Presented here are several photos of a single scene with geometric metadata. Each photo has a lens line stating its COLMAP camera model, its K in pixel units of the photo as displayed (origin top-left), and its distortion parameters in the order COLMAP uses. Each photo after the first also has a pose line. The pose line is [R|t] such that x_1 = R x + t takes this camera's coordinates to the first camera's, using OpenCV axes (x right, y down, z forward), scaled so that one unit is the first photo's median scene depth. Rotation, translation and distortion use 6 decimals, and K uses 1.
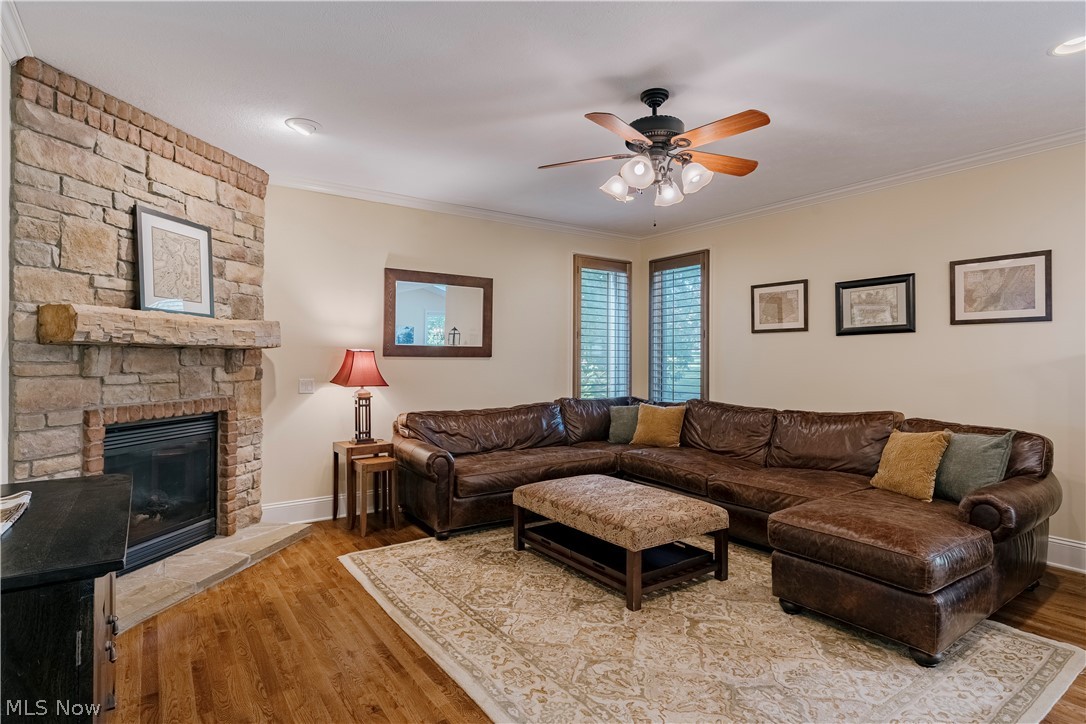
lens RADIAL K [[567.0, 0, 543.0], [0, 567.0, 362.0], [0, 0, 1]] dist [0.001518, 0.000908]
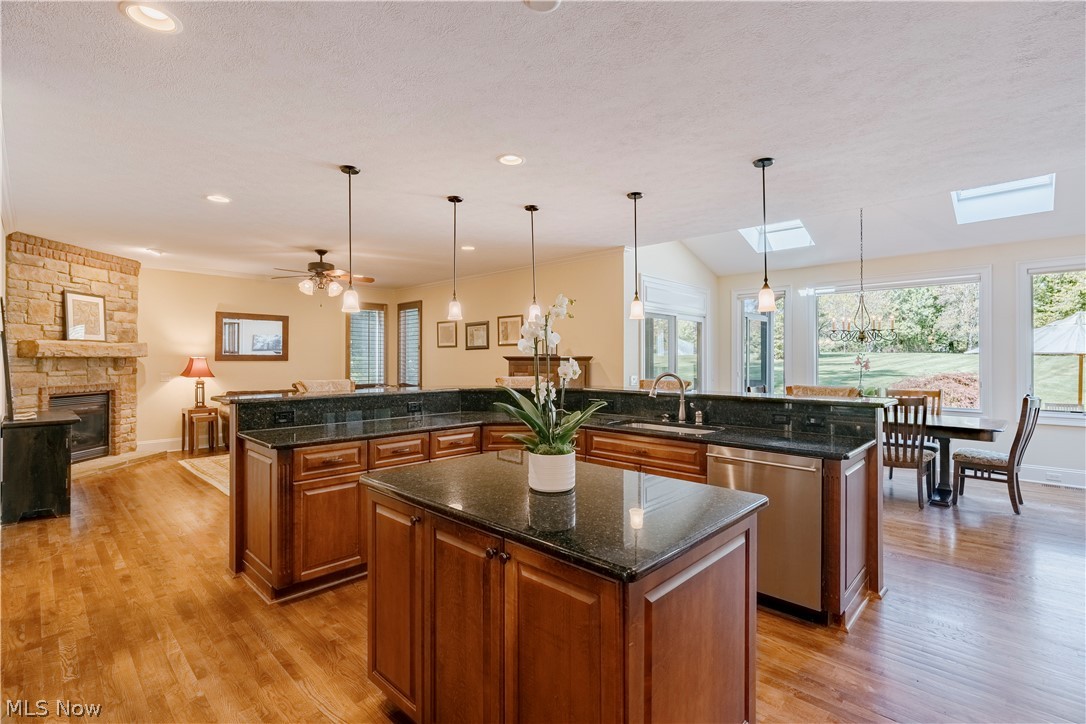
lens RADIAL K [[504.7, 0, 543.0], [0, 504.7, 362.0], [0, 0, 1]] dist [-0.000182, 0.001059]
pose [[0.982307, -0.001913, 0.187268, 0.548365], [0.001315, 0.999994, 0.003320, -0.012766], [-0.187274, -0.003015, 0.982303, -0.953401]]
